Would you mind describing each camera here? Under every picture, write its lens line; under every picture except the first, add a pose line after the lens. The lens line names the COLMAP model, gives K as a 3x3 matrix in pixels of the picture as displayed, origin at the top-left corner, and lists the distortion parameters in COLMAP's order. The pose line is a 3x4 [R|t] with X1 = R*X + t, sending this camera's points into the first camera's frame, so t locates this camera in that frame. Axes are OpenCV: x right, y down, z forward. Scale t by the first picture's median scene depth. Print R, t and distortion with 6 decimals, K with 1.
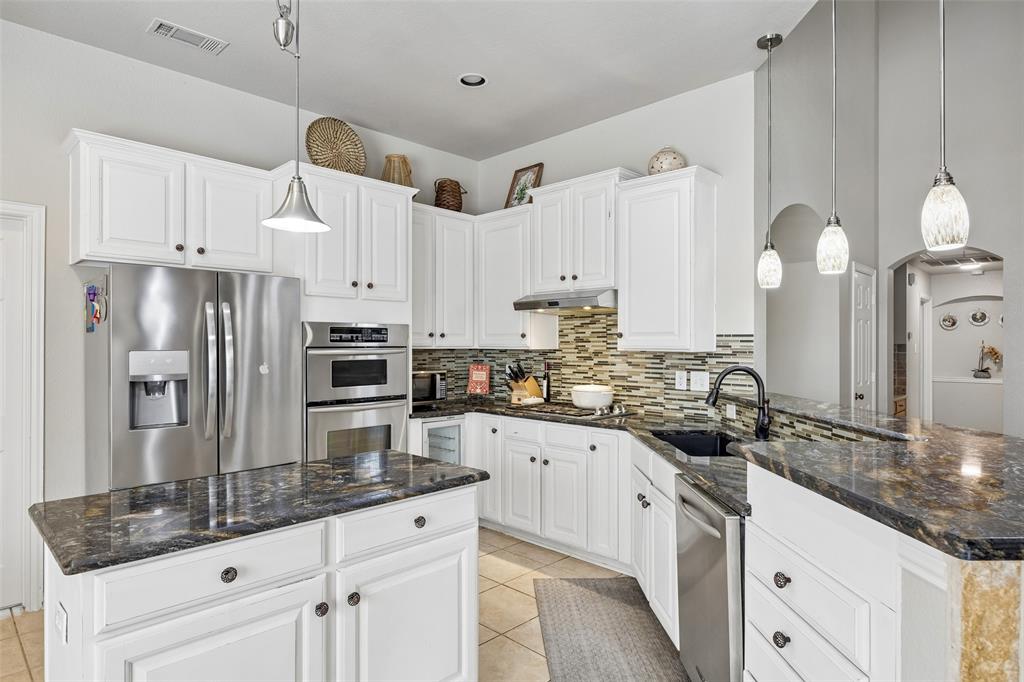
lens RADIAL K [[565.7, 0, 509.6], [0, 565.7, 342.2], [0, 0, 1]] dist [0.001385, 0.000068]
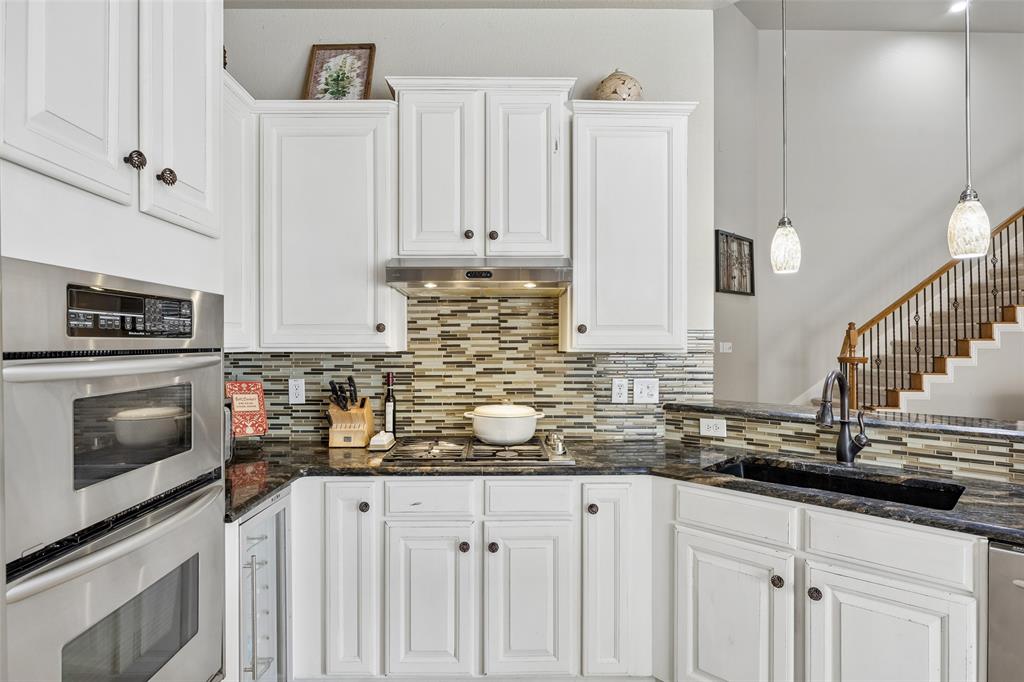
lens RADIAL K [[565.7, 0, 511.0], [0, 565.7, 339.0], [0, 0, 1]] dist [0.001385, 0.000068]
pose [[0.712497, 0.003004, 0.701669, -0.294602], [0.000534, 0.999988, -0.004823, 0.002458], [-0.701675, 0.003811, 0.712487, 0.517623]]
